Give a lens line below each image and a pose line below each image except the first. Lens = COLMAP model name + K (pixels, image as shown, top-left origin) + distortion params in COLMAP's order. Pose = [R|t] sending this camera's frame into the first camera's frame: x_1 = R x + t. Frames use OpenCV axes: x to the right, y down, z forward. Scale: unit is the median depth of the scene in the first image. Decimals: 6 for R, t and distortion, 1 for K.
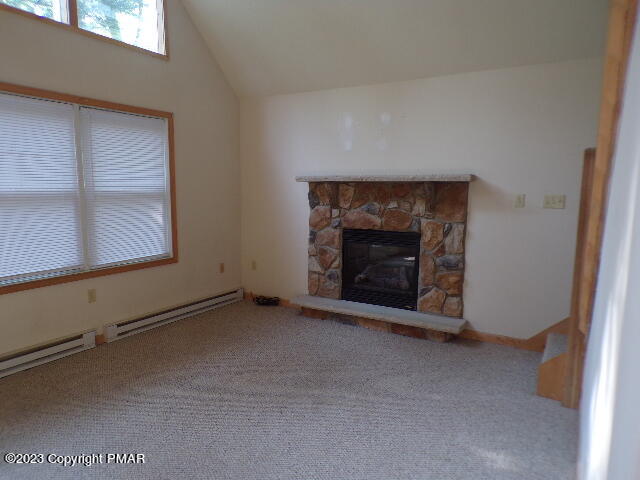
lens RADIAL K [[434.8, 0, 319.9], [0, 434.8, 242.1], [0, 0, 1]] dist [-0.011897, 0.002675]
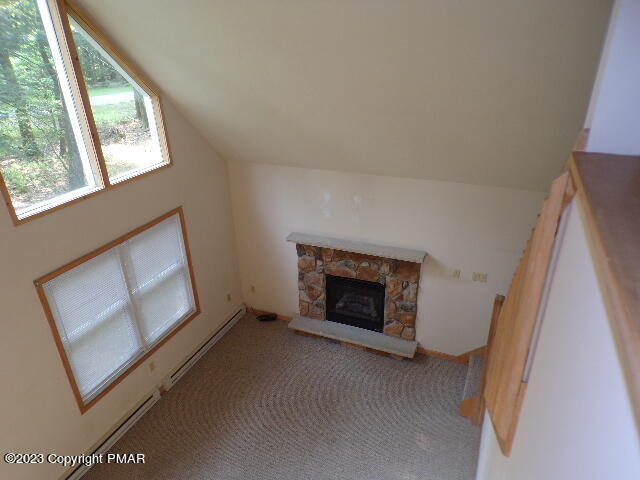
lens RADIAL K [[434.8, 0, 319.5], [0, 434.8, 242.4], [0, 0, 1]] dist [-0.011897, 0.002675]
pose [[0.990675, -0.087407, 0.104510, -0.098805], [0.051079, 0.949413, 0.309847, -0.557388], [-0.126306, -0.301620, 0.945025, -0.205934]]
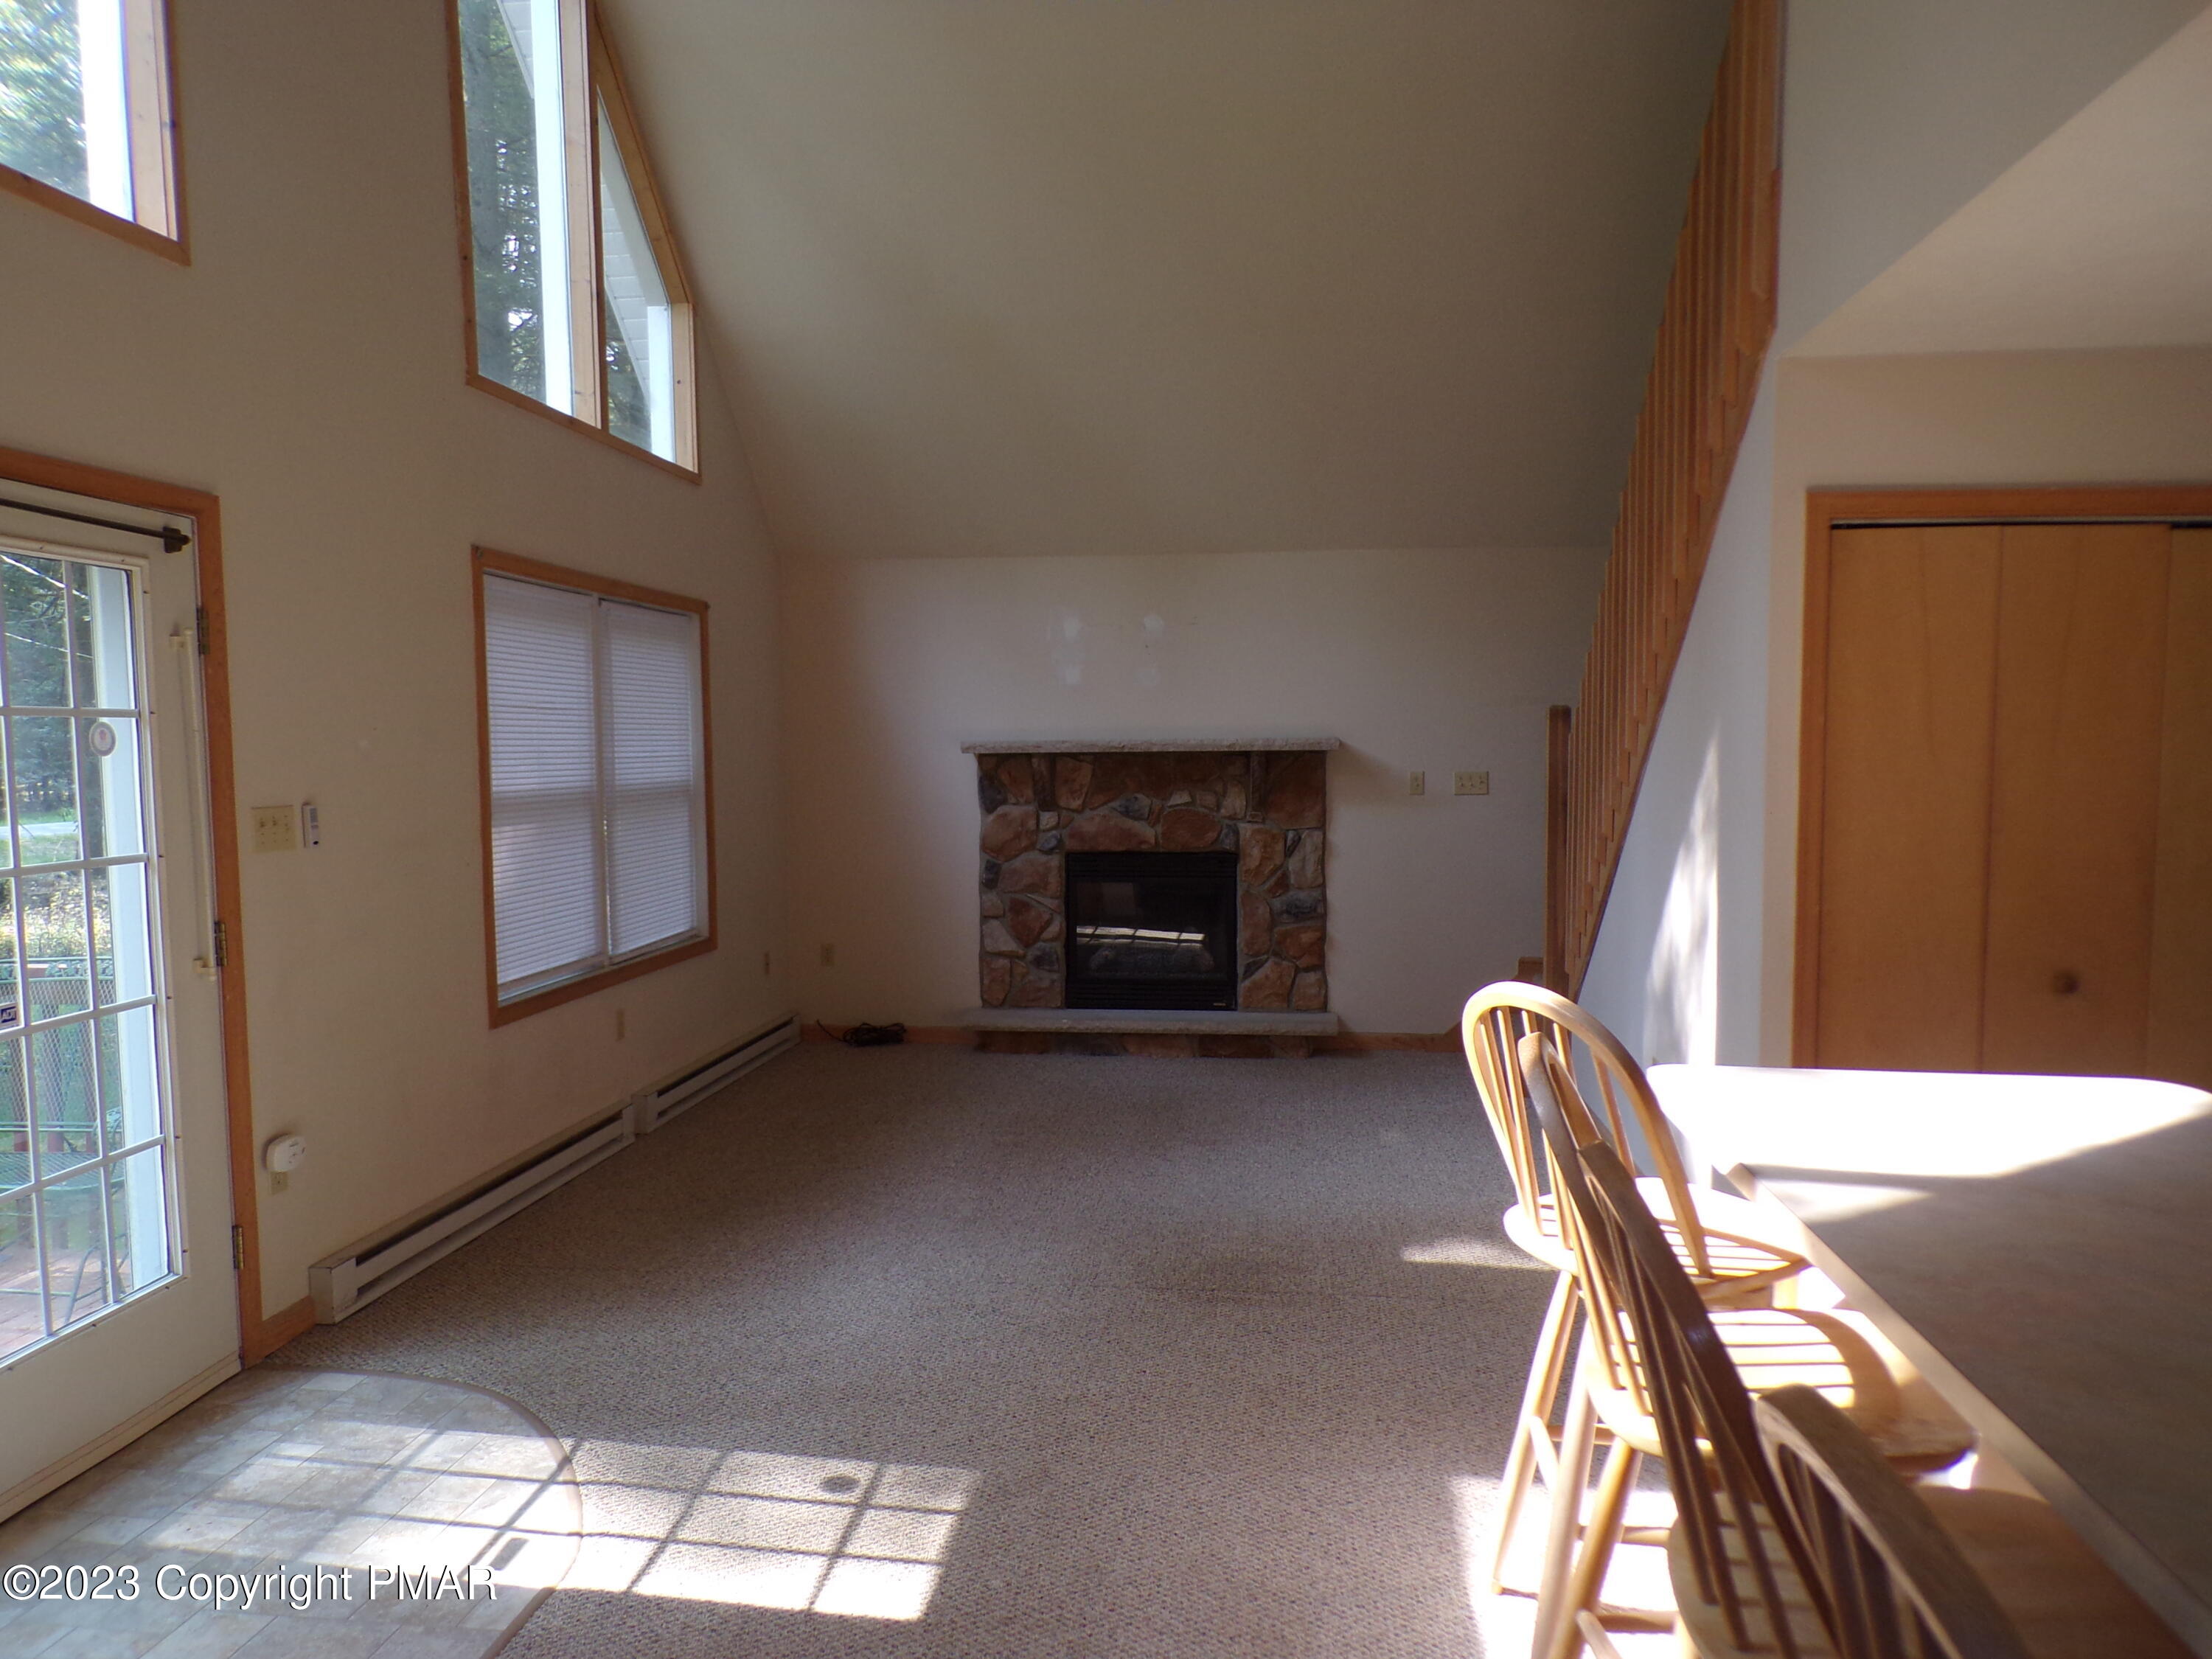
lens RADIAL K [[1502.6, 0, 1103.4], [0, 1502.6, 836.4], [0, 0, 1]] dist [-0.011897, 0.002675]
pose [[0.912428, -0.039033, 0.407372, -0.601768], [0.065701, 0.996500, -0.051674, 0.039419], [-0.403929, 0.073914, 0.911799, -0.513095]]
